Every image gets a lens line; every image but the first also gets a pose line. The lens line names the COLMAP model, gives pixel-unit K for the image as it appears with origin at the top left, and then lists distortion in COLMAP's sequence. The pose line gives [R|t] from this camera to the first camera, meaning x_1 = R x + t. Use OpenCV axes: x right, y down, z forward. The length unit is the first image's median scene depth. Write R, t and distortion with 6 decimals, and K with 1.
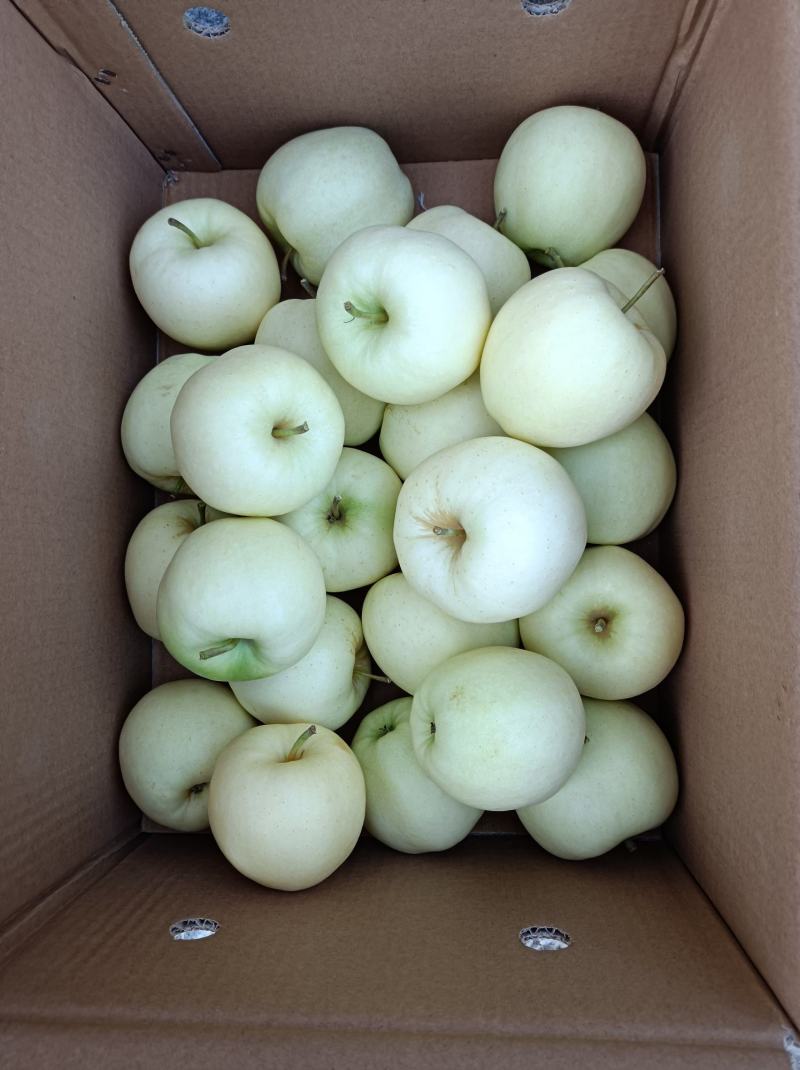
lens RADIAL K [[811.2, 0, 399.2], [0, 811.2, 534.1], [0, 0, 1]] dist [-0.027647, -0.004099]
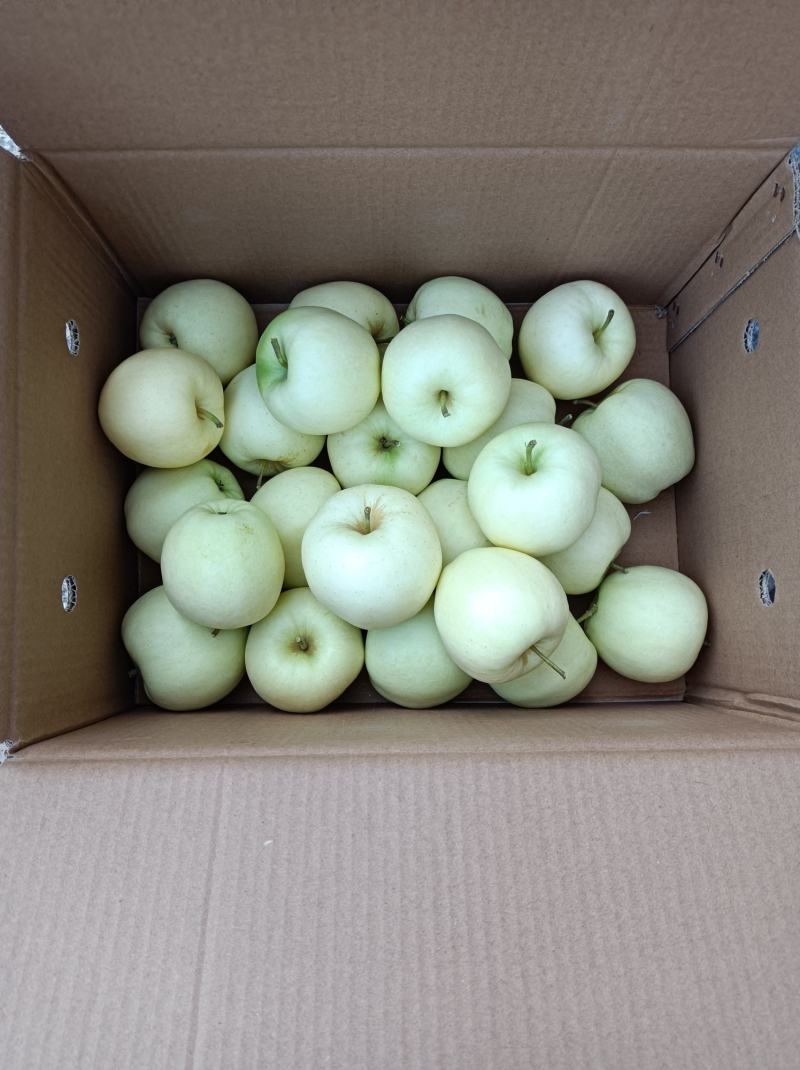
lens RADIAL K [[811.2, 0, 398.0], [0, 811.2, 537.0], [0, 0, 1]] dist [-0.027647, -0.004099]
pose [[0.013435, 0.999796, -0.015098, 0.095156], [-0.999824, 0.013630, 0.012910, -0.060926], [0.013113, 0.014922, 0.999803, -0.301492]]
